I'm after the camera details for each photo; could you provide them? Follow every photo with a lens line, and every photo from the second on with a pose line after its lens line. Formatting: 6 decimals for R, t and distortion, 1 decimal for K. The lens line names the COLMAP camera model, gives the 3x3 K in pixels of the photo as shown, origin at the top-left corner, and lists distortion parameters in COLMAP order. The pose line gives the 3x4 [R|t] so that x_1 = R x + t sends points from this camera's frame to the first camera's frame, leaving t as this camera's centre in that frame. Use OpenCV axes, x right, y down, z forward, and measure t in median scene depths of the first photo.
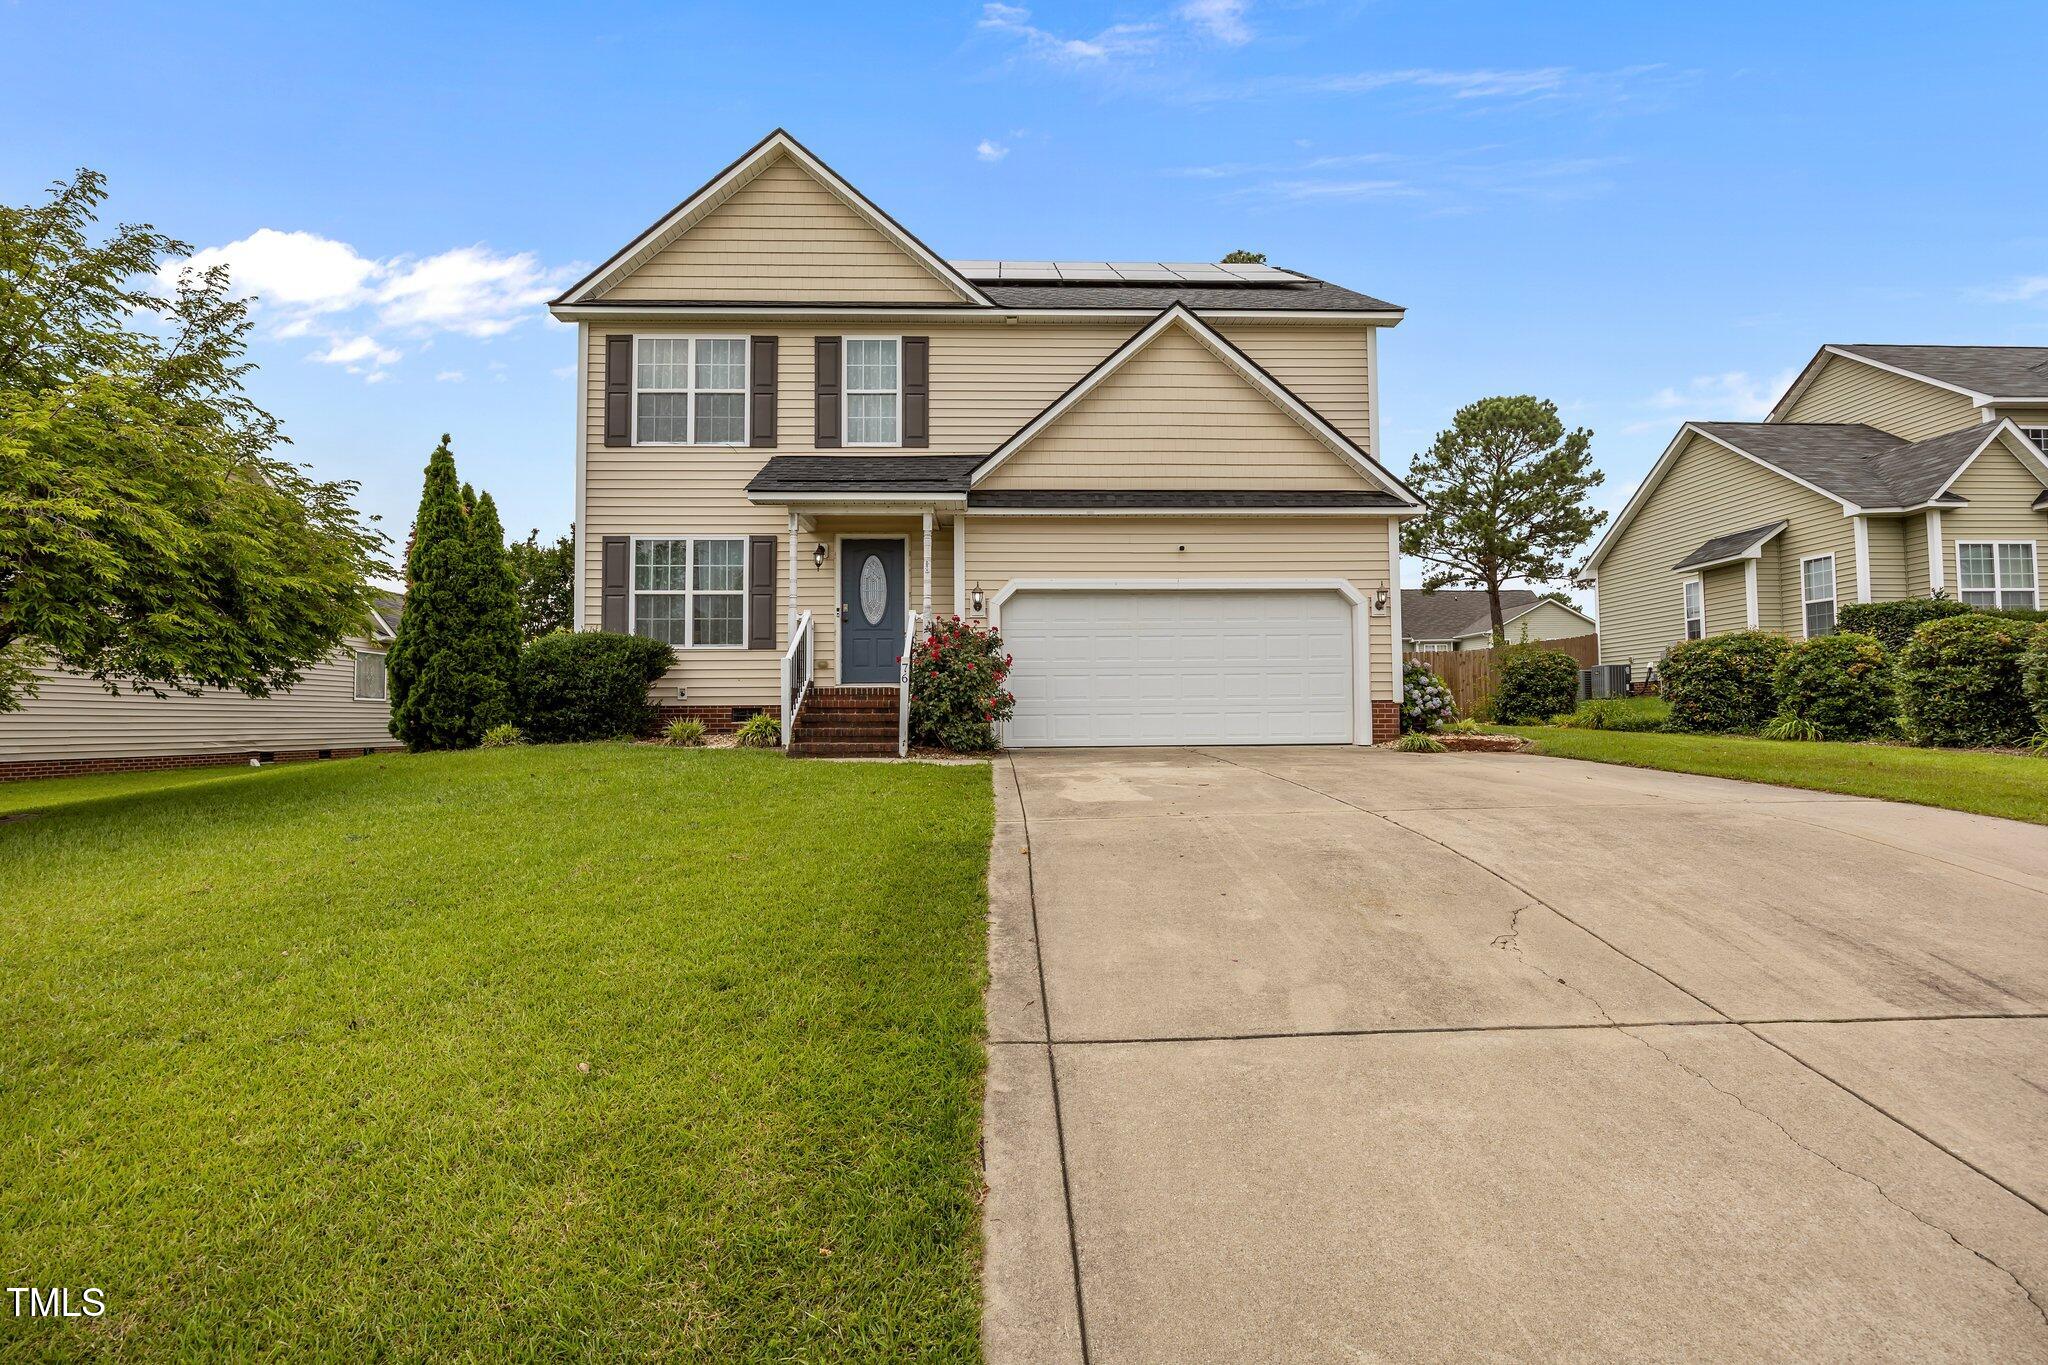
lens RADIAL K [[982.3, 0, 1031.7], [0, 982.3, 671.4], [0, 0, 1]] dist [-0.007285, -0.001139]
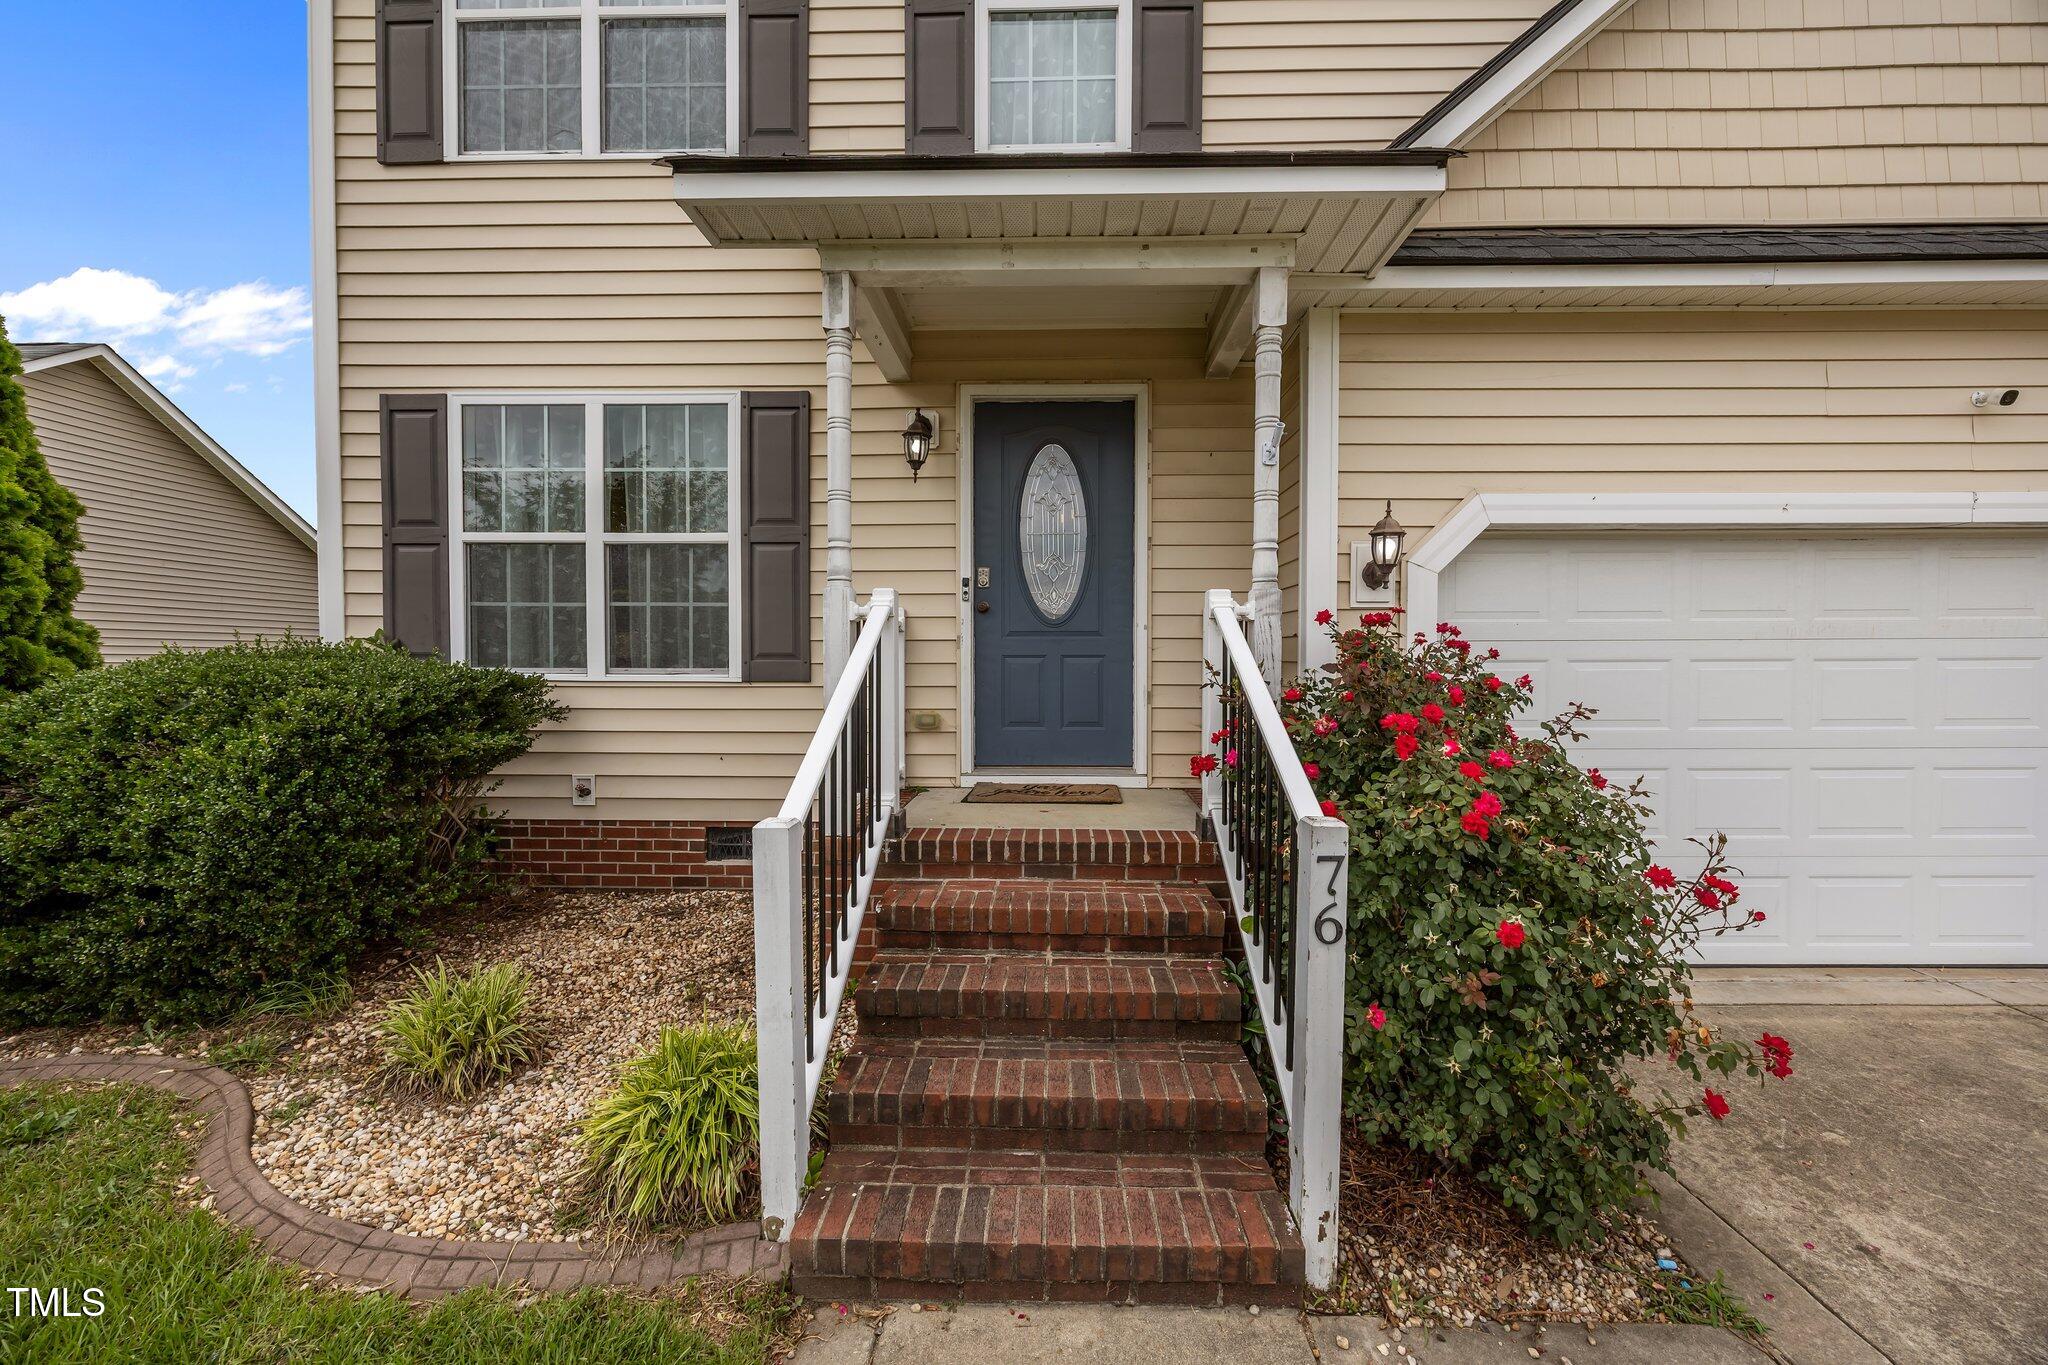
lens RADIAL K [[796.0, 0, 1029.8], [0, 796.0, 681.1], [0, 0, 1]] dist [-0.002338, -0.000120]
pose [[0.997869, 0.011319, -0.064255, -0.151841], [-0.006408, 0.997078, 0.076120, -0.048253], [0.064929, -0.075546, 0.995026, 0.687310]]
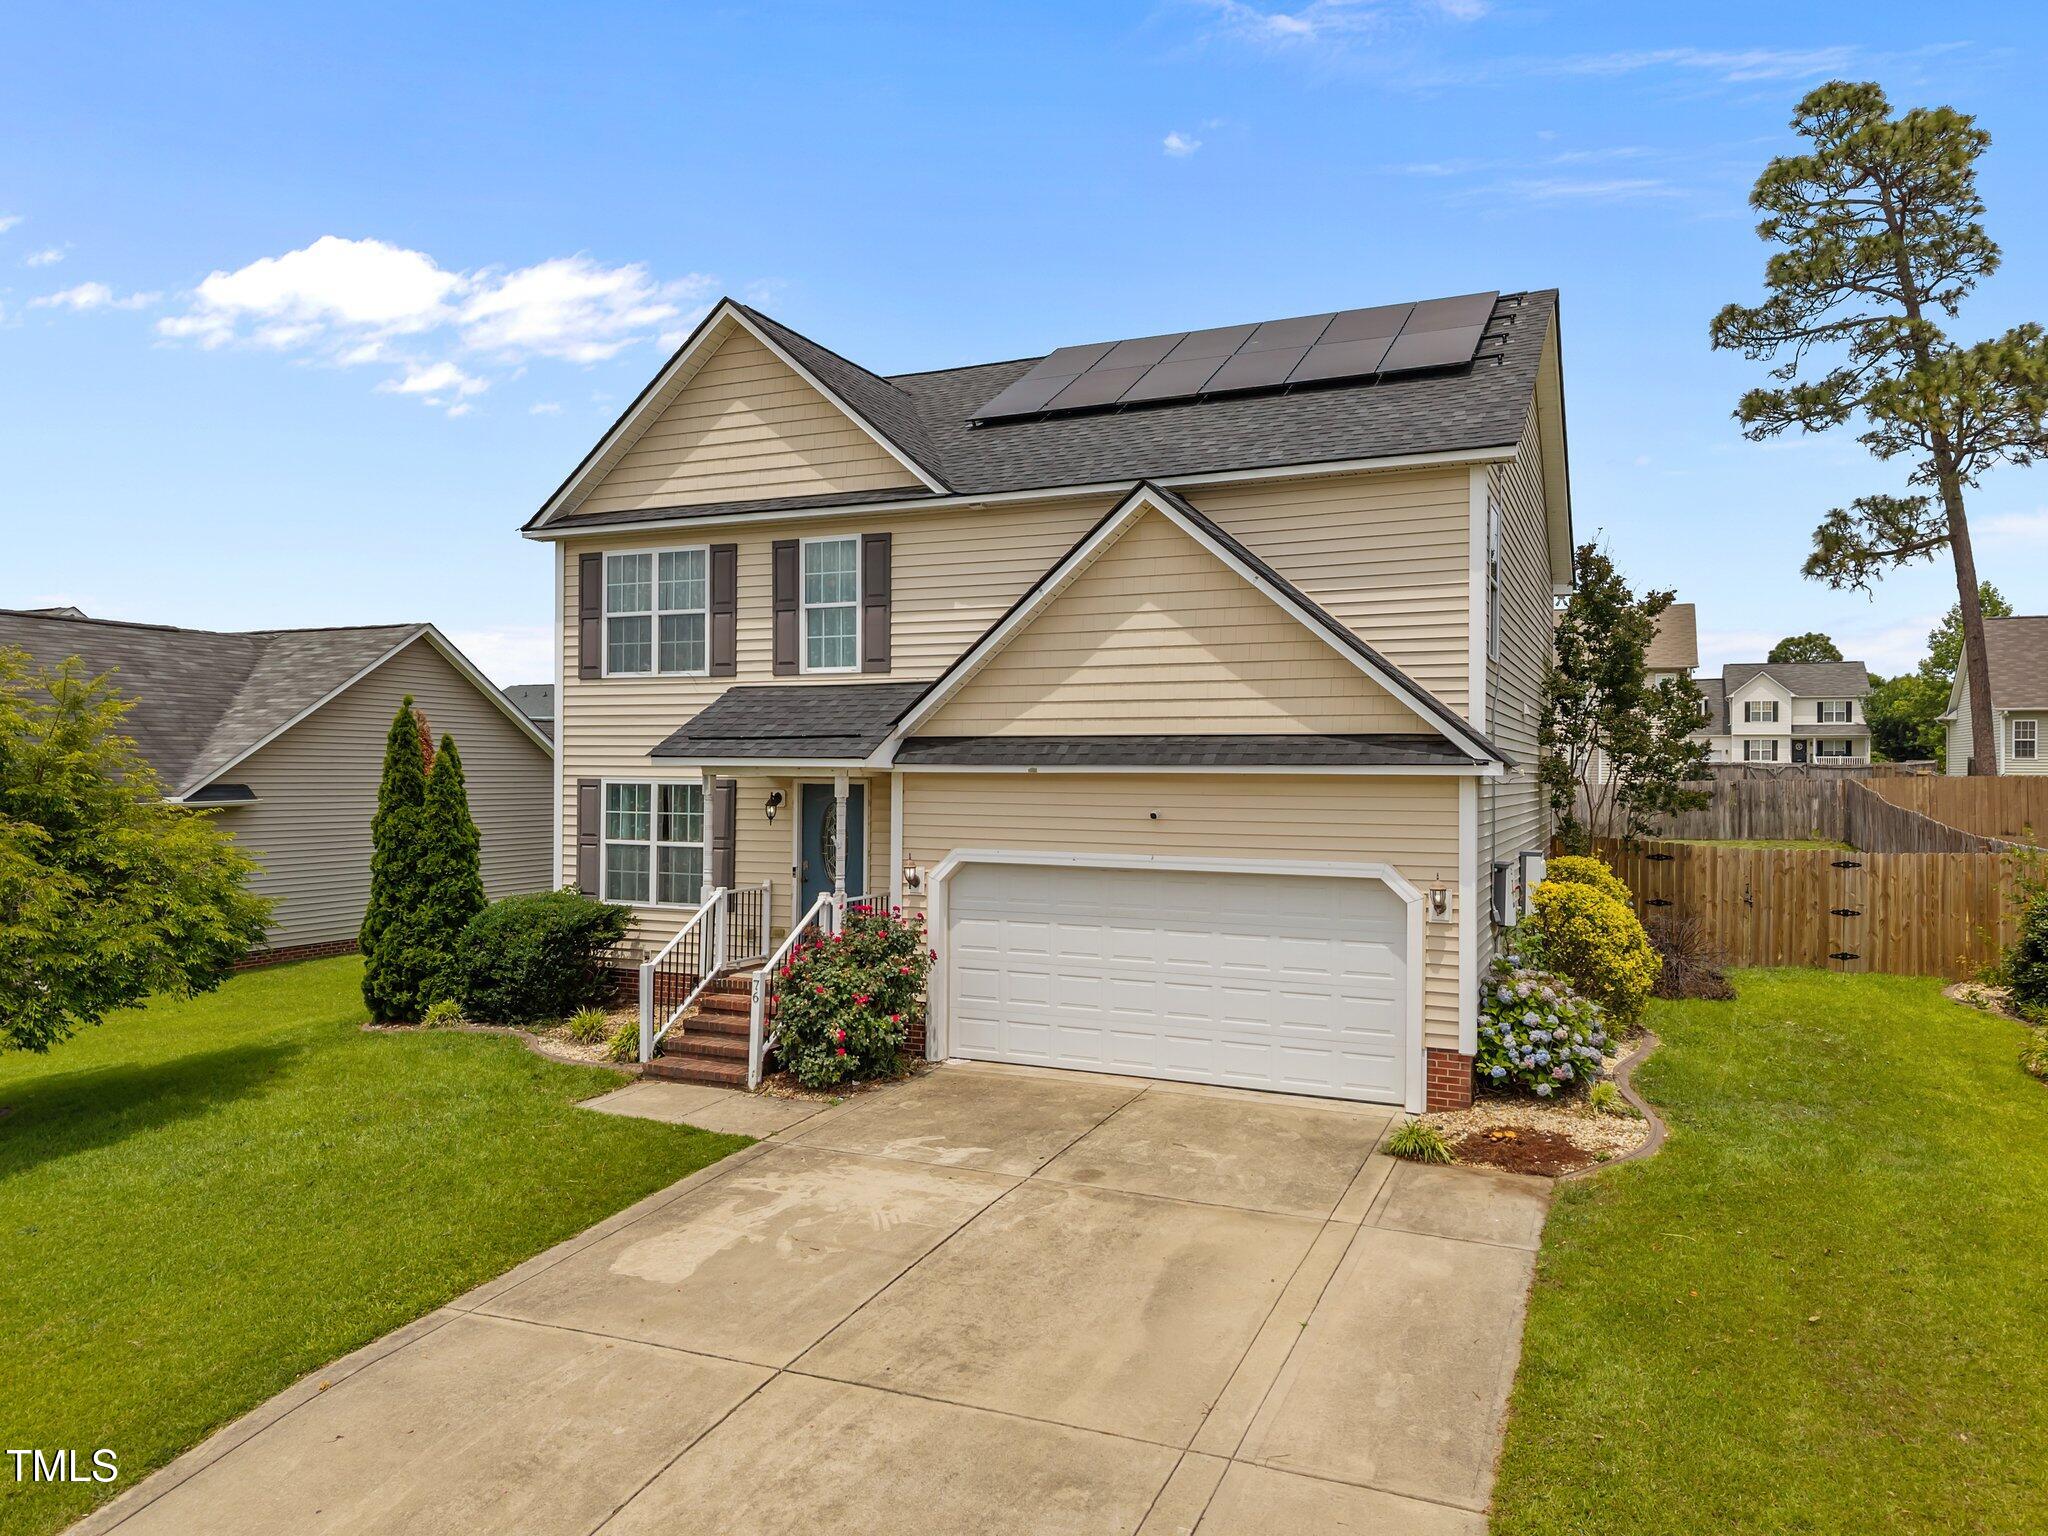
lens RADIAL K [[1379.1, 0, 1012.3], [0, 1379.1, 770.9], [0, 0, 1]] dist [0.026866, -0.023738]
pose [[0.895515, 0.013117, -0.444838, 0.499974], [0.008784, 0.998850, 0.047139, -0.203170], [0.444944, -0.046121, 0.894370, 0.027350]]
